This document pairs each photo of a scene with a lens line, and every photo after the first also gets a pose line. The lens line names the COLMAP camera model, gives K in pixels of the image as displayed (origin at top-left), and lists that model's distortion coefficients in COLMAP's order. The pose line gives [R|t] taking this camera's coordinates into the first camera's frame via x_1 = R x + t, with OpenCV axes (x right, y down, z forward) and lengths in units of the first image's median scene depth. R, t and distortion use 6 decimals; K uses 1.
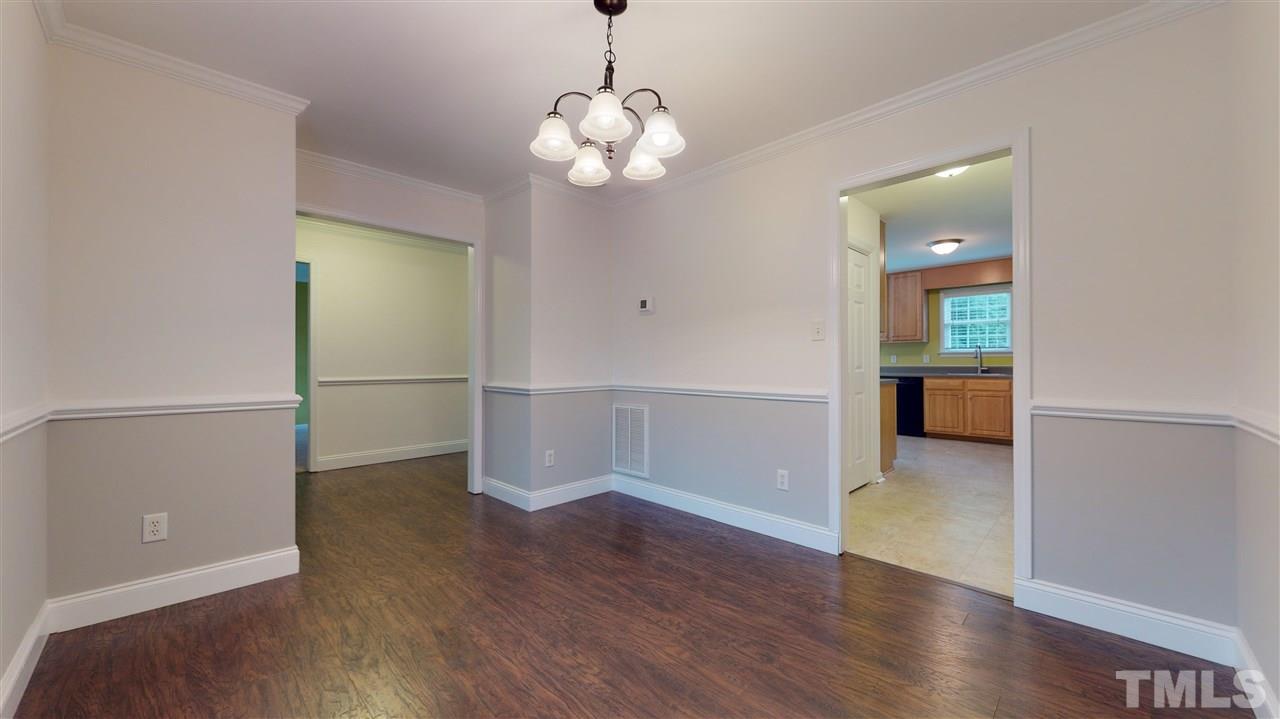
lens RADIAL K [[469.1, 0, 637.6], [0, 469.1, 360.5], [0, 0, 1]] dist [0.000236, 0.000159]
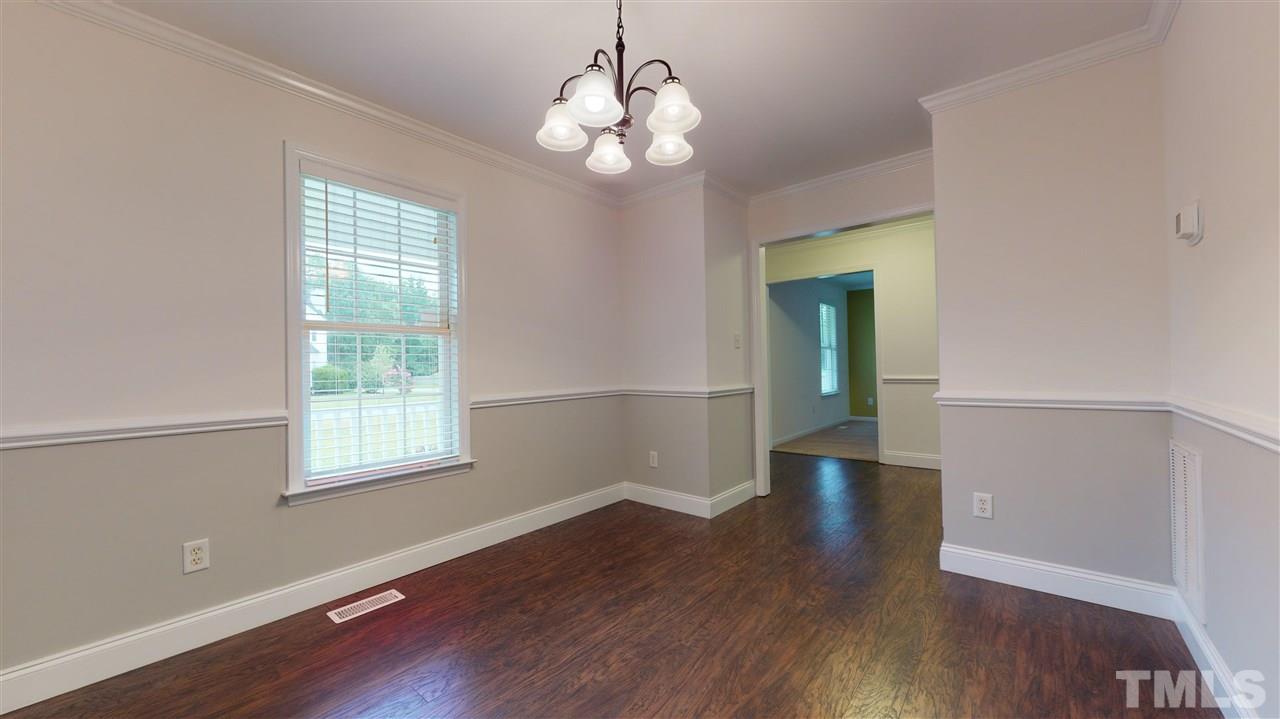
lens RADIAL K [[469.1, 0, 644.0], [0, 469.1, 362.0], [0, 0, 1]] dist [0.000236, 0.000159]
pose [[0.093000, -0.011520, -0.995599, 0.687967], [0.024975, 0.999645, -0.009234, 0.005525], [0.995353, -0.024007, 0.093255, 0.769347]]
